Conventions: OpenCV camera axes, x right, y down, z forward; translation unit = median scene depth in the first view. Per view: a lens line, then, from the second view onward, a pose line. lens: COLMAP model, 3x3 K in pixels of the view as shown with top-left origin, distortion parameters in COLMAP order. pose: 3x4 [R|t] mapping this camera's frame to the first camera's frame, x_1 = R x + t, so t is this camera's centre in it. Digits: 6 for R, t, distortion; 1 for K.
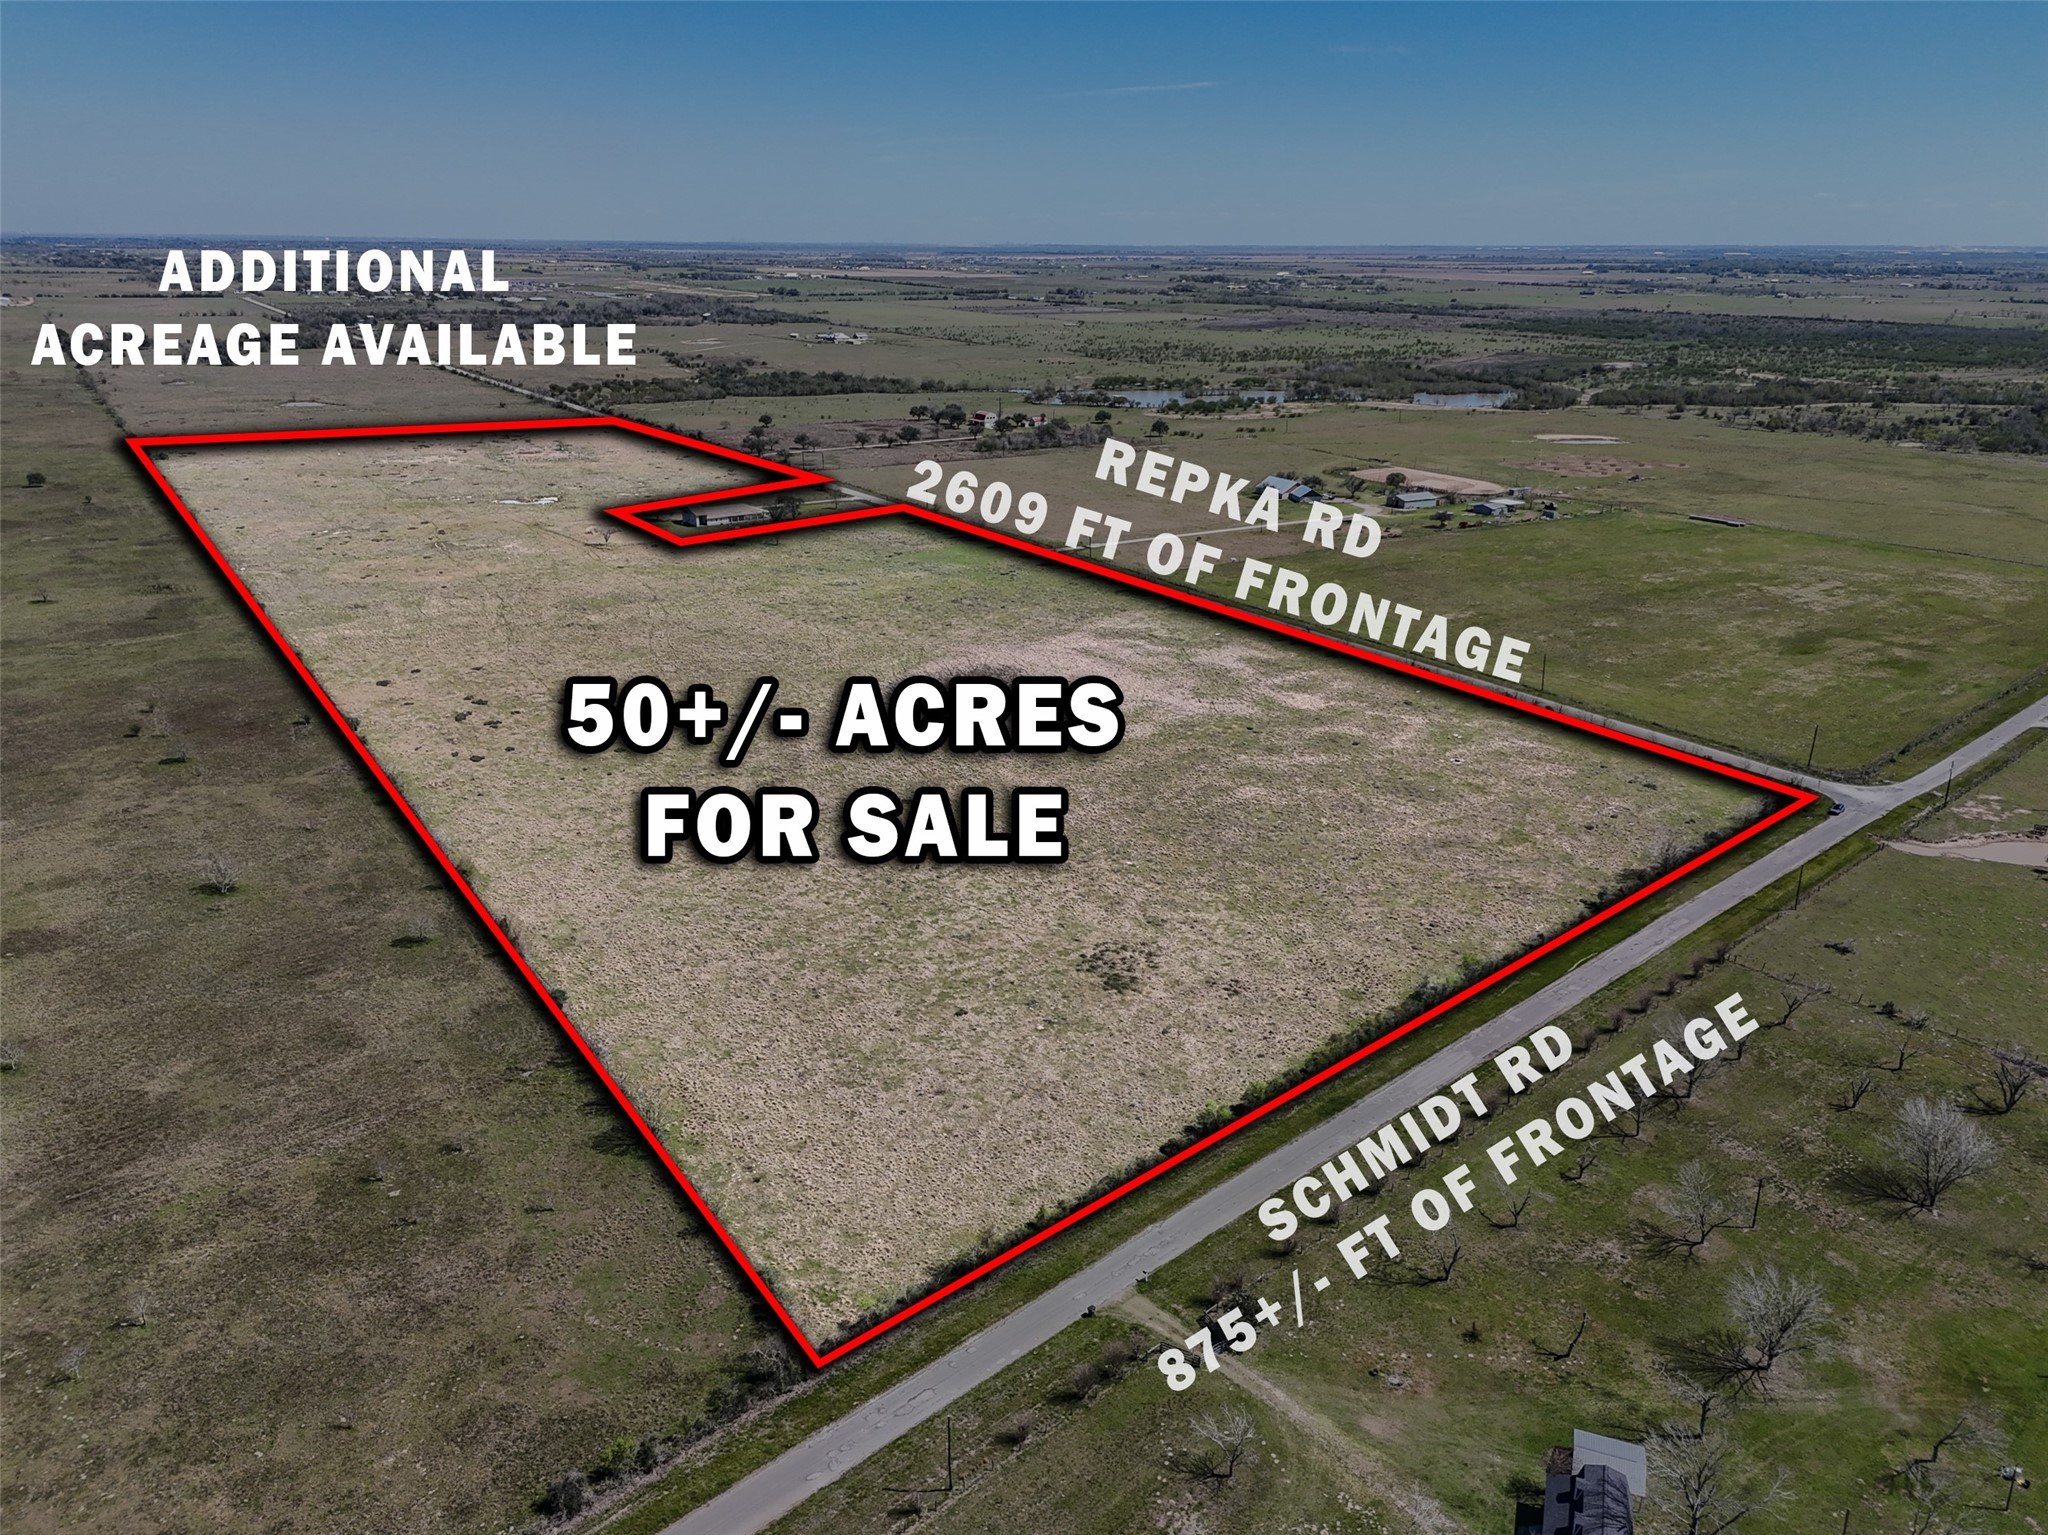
lens RADIAL K [[1513.3, 0, 1037.7], [0, 1513.3, 772.0], [0, 0, 1]] dist [0.074115, -0.069755]
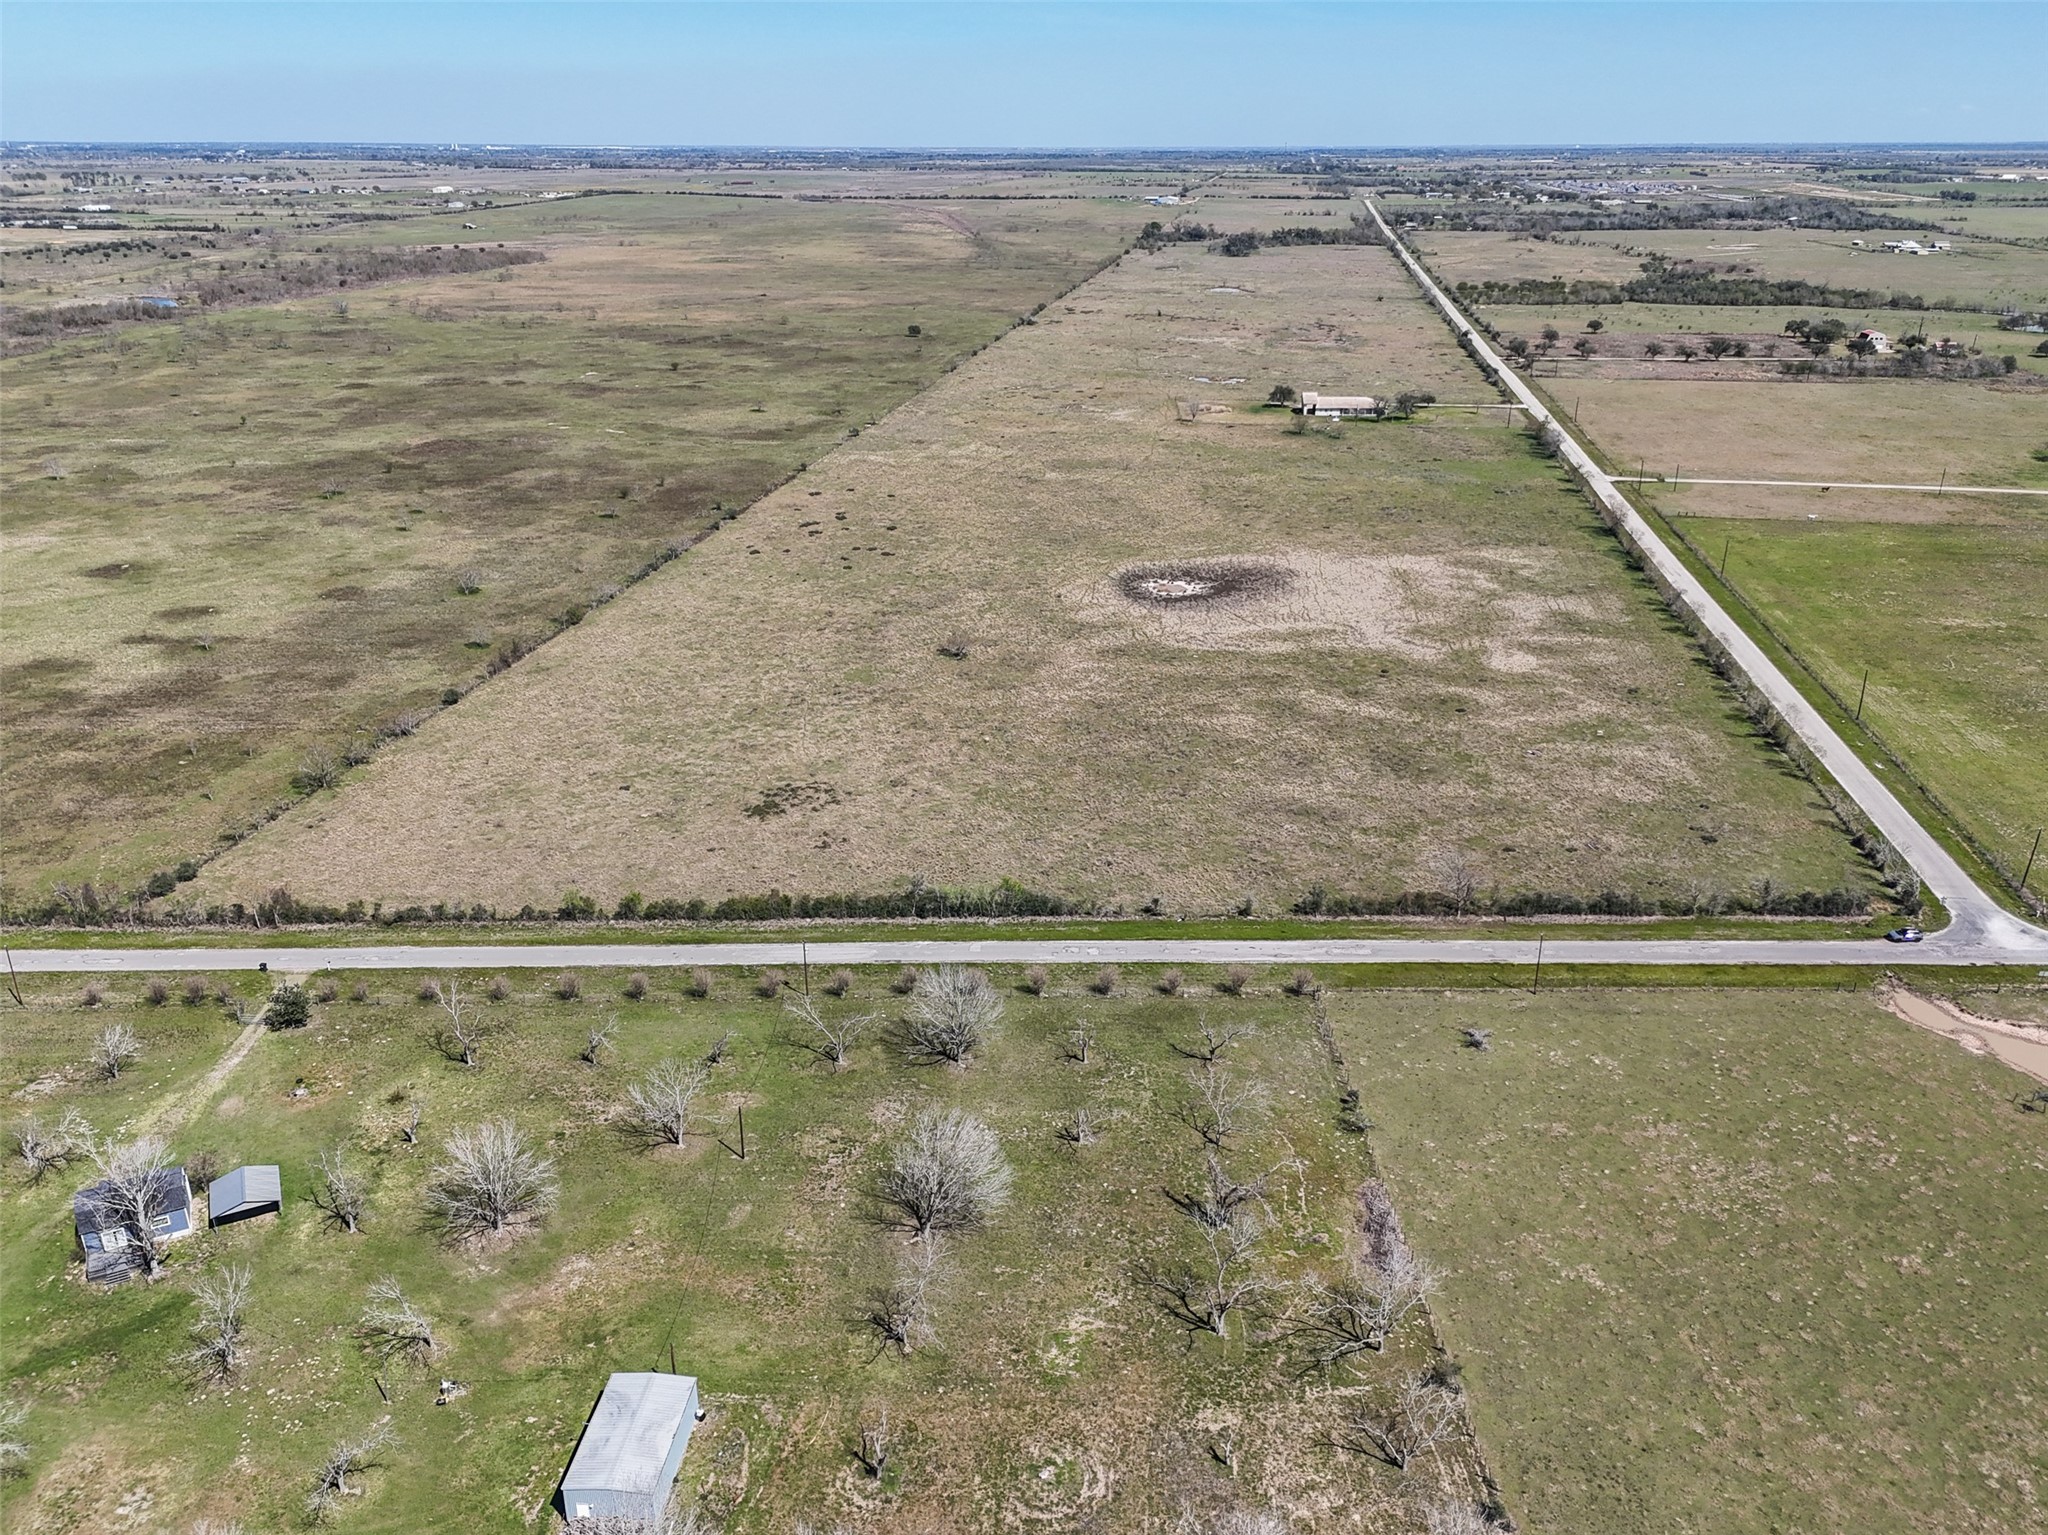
lens RADIAL K [[1513.3, 0, 1031.4], [0, 1513.3, 767.7], [0, 0, 1]] dist [0.074115, -0.069755]
pose [[0.737680, 0.250174, -0.627090, 0.757746], [-0.218238, 0.967308, 0.129177, -0.059503], [0.638906, 0.041563, 0.768161, 0.271492]]
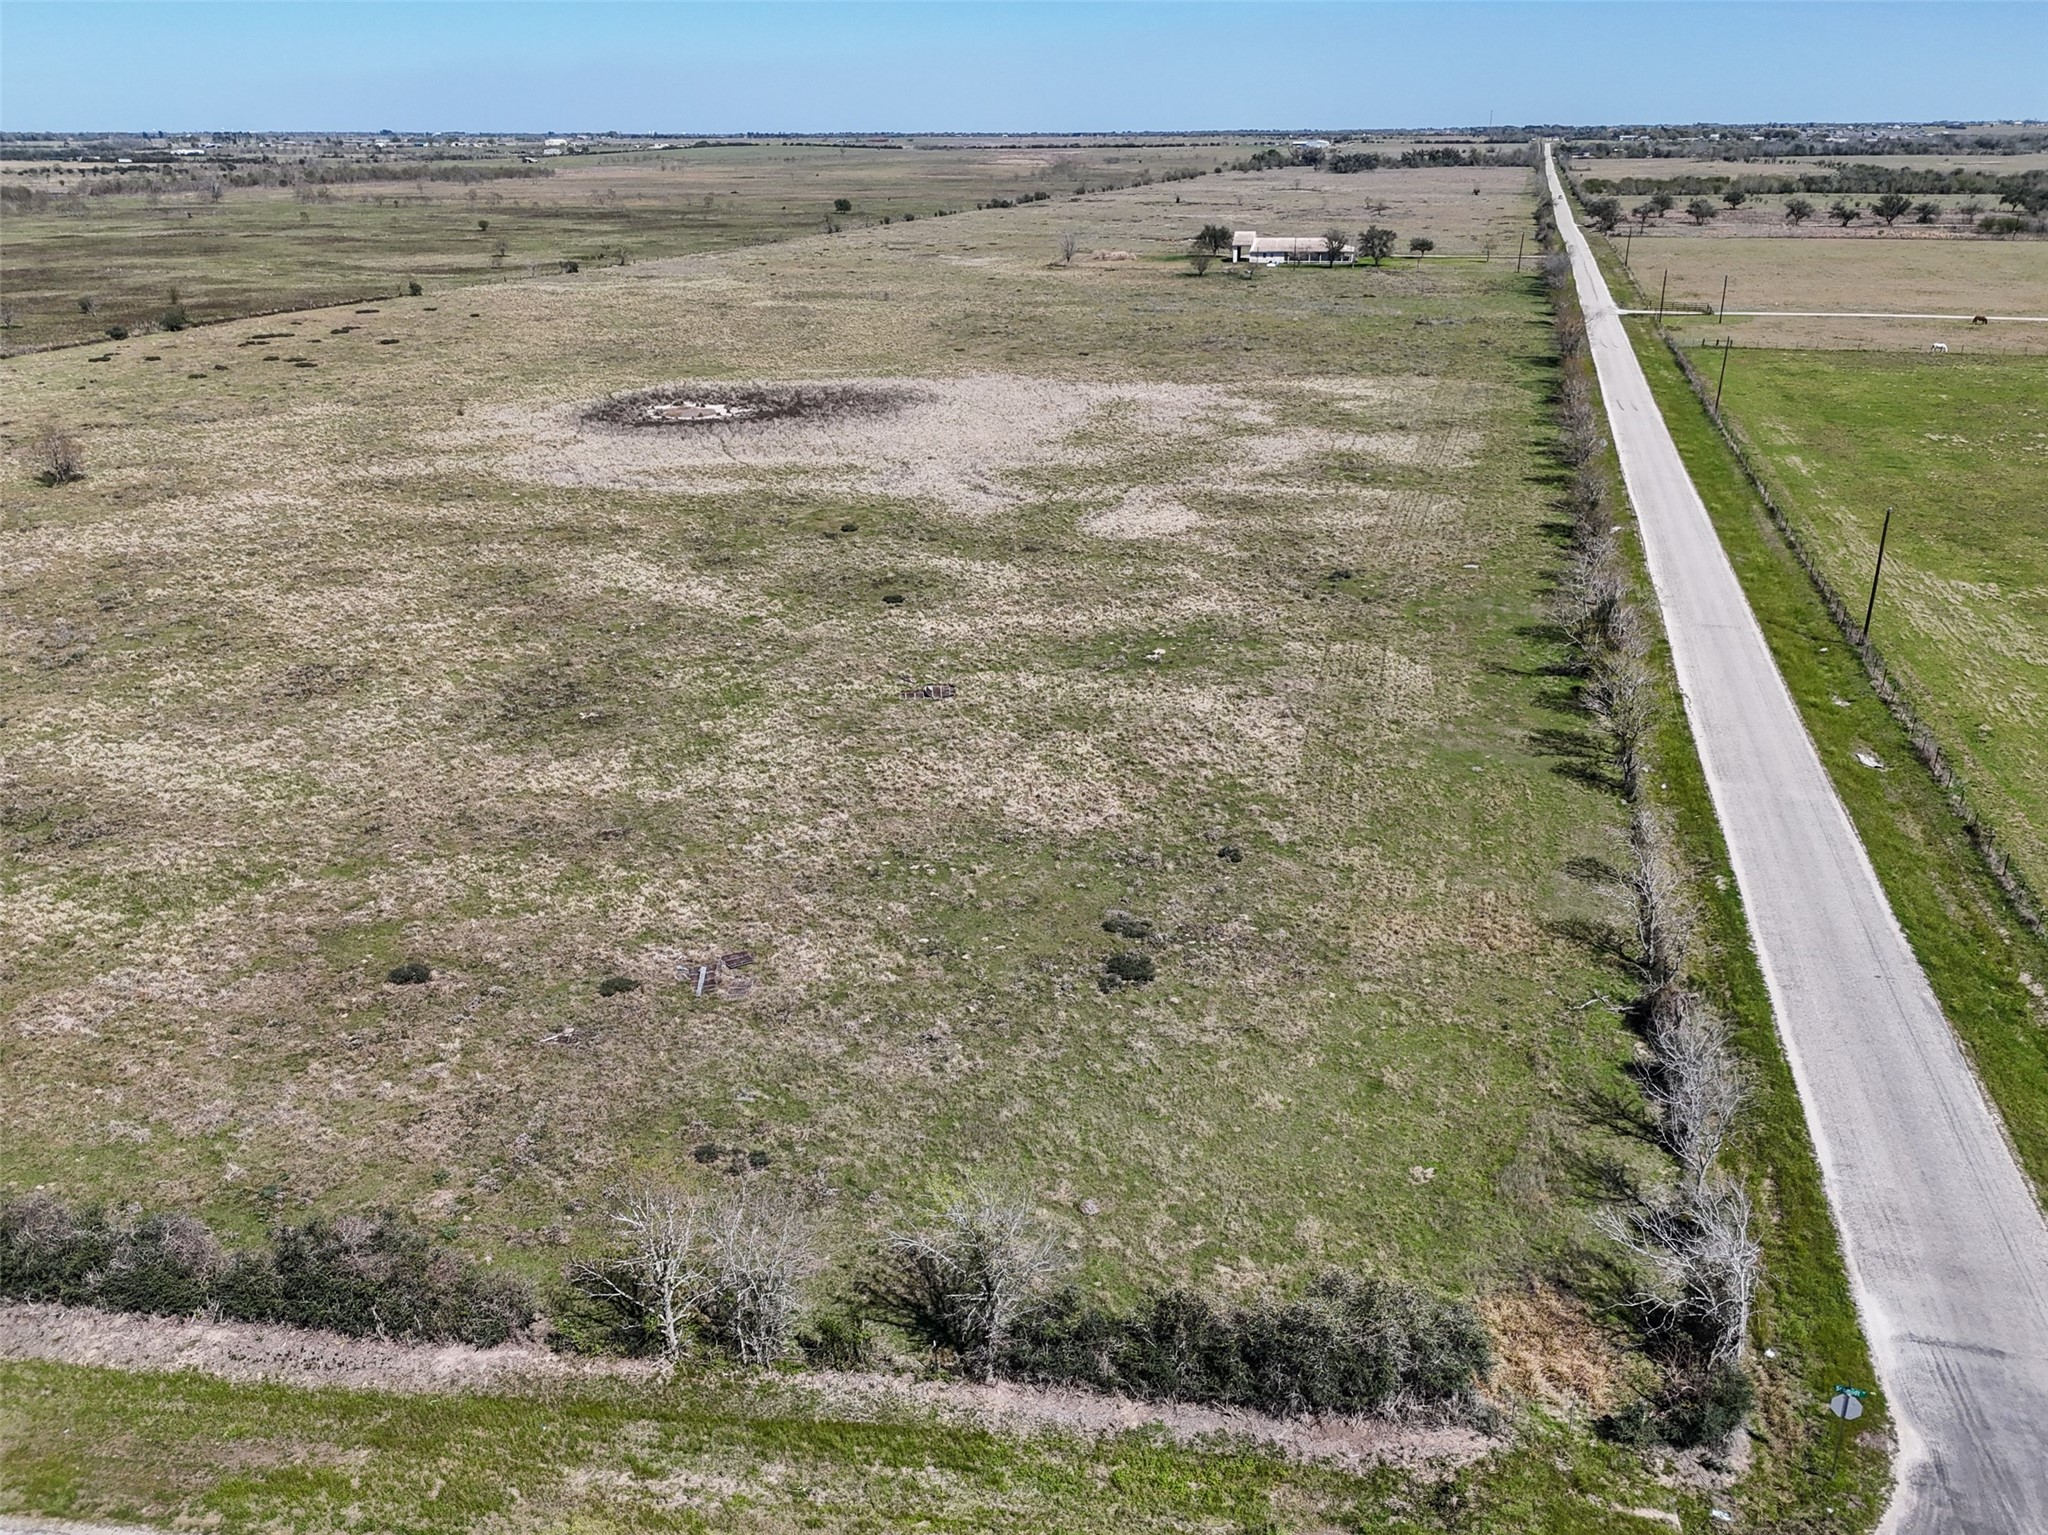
lens RADIAL K [[1513.3, 0, 1013.5], [0, 1513.3, 775.6], [0, 0, 1]] dist [0.074115, -0.069755]
pose [[0.636740, 0.284331, -0.716742, 0.660767], [-0.239531, 0.956481, 0.166641, -0.060190], [0.732931, 0.065575, 0.677135, 1.037702]]
